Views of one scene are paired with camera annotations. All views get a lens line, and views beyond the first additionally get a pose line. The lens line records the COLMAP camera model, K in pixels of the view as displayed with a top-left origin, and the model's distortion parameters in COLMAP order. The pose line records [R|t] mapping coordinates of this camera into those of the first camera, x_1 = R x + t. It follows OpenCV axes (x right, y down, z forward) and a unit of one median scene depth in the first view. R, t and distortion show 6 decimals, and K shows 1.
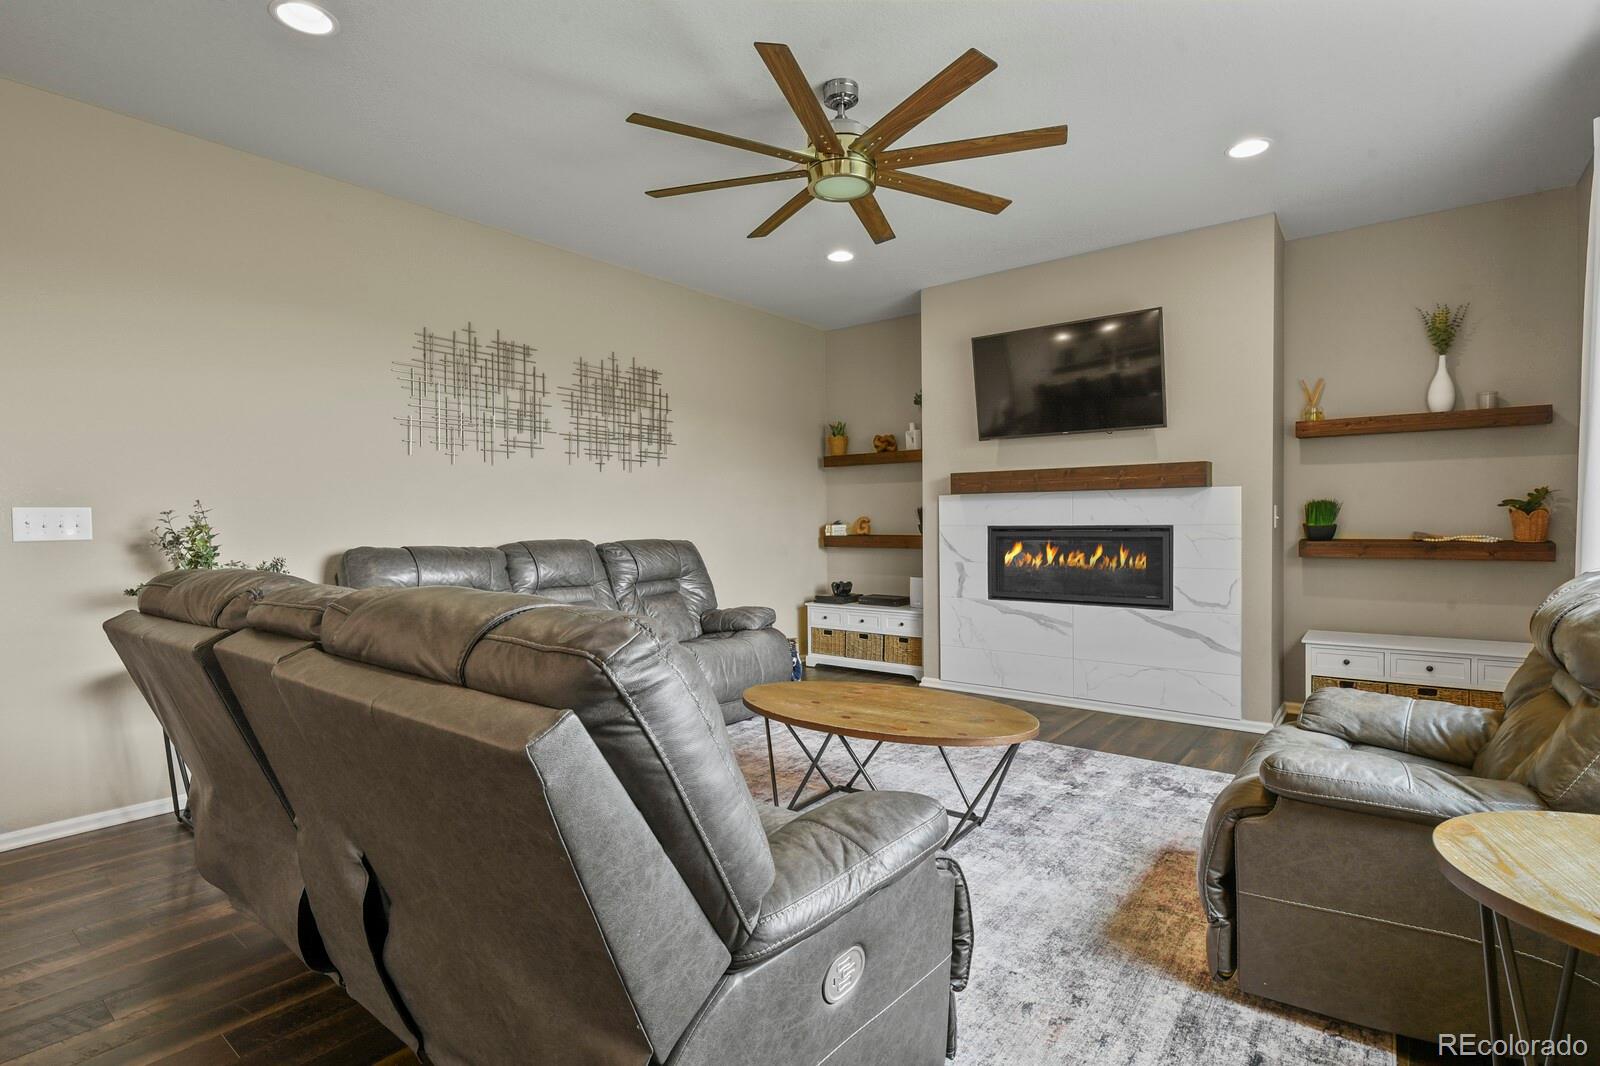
lens RADIAL K [[775.5, 0, 809.0], [0, 775.5, 536.8], [0, 0, 1]] dist [-0.009721, -0.004628]
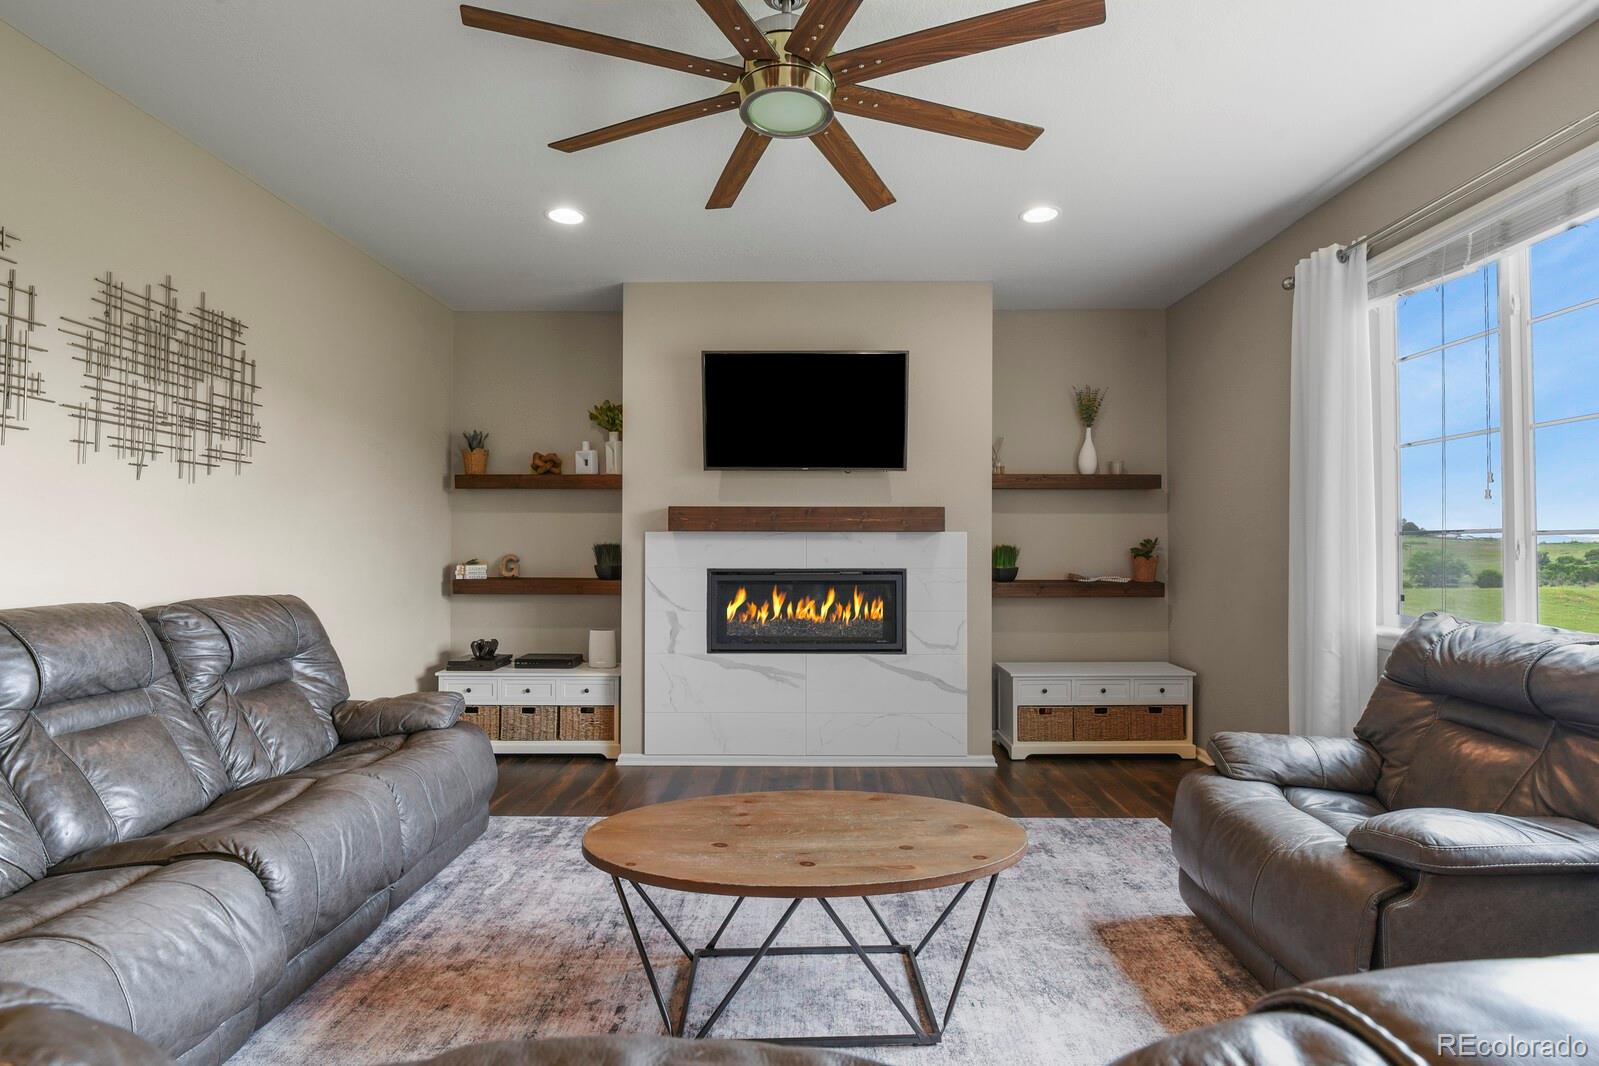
lens RADIAL K [[775.0, 0, 811.6], [0, 775.0, 534.0], [0, 0, 1]] dist [-0.009721, -0.004628]
pose [[0.792756, 0.019594, 0.609224, -0.238075], [0.004503, 0.999268, -0.037997, -0.022219], [-0.609523, 0.032866, 0.792087, 0.279893]]
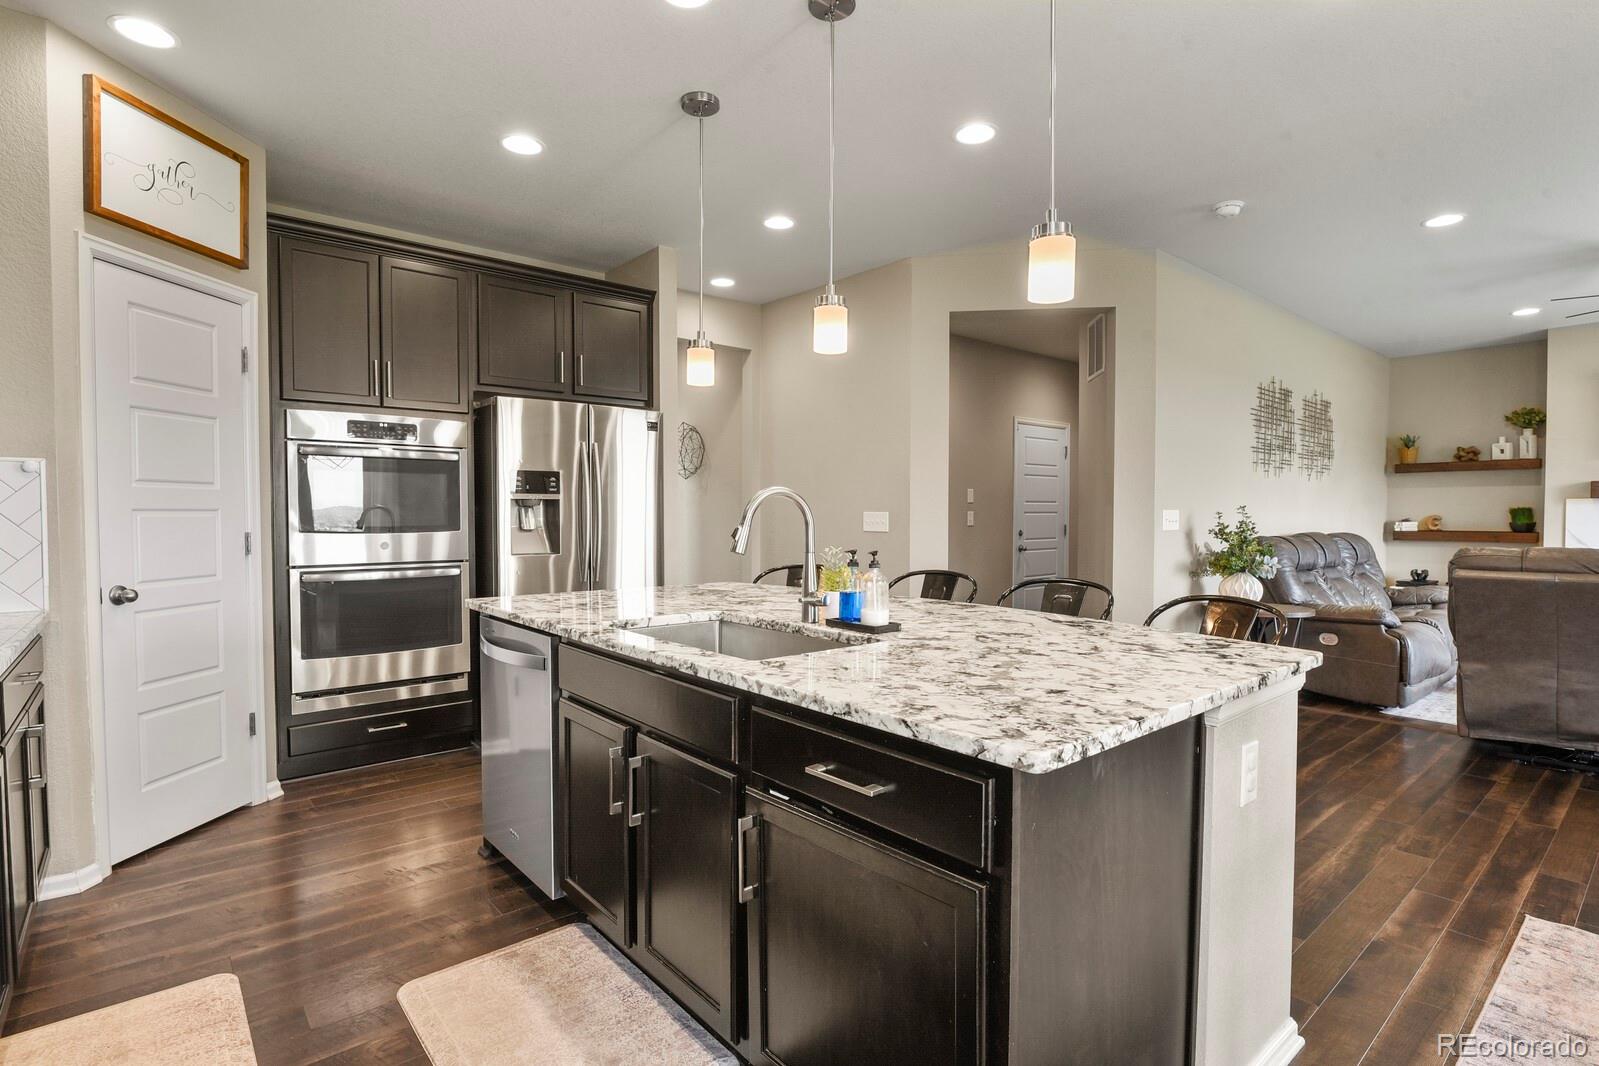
lens RADIAL K [[775.0, 0, 799.6], [0, 775.0, 534.6], [0, 0, 1]] dist [-0.009721, -0.004628]
pose [[0.978138, 0.010294, -0.207704, -0.914762], [-0.009127, 0.999937, 0.006575, 0.006916], [0.207758, -0.004536, 0.978170, -0.503879]]
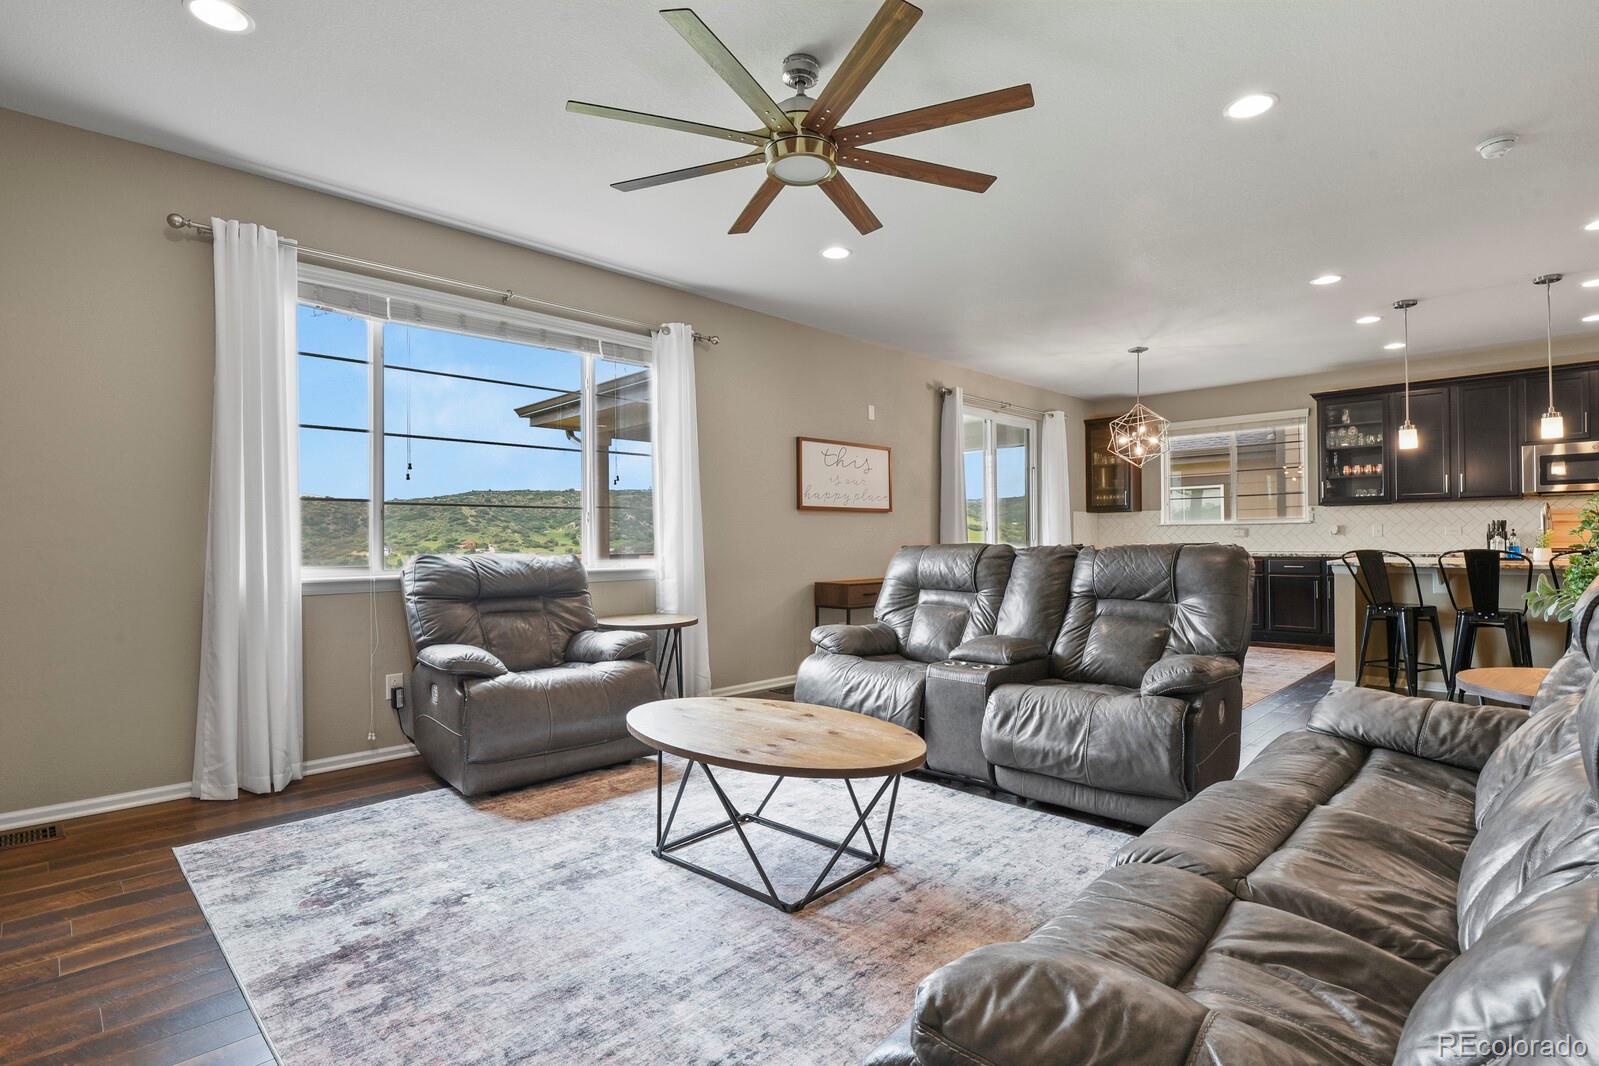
lens RADIAL K [[775.0, 0, 806.8], [0, 775.0, 533.1], [0, 0, 1]] dist [-0.009721, -0.004628]
pose [[-0.992603, 0.016524, 0.120274, -0.046402], [0.018247, 0.999746, 0.013240, -0.010277], [-0.120025, 0.015337, -0.992652, 1.263710]]
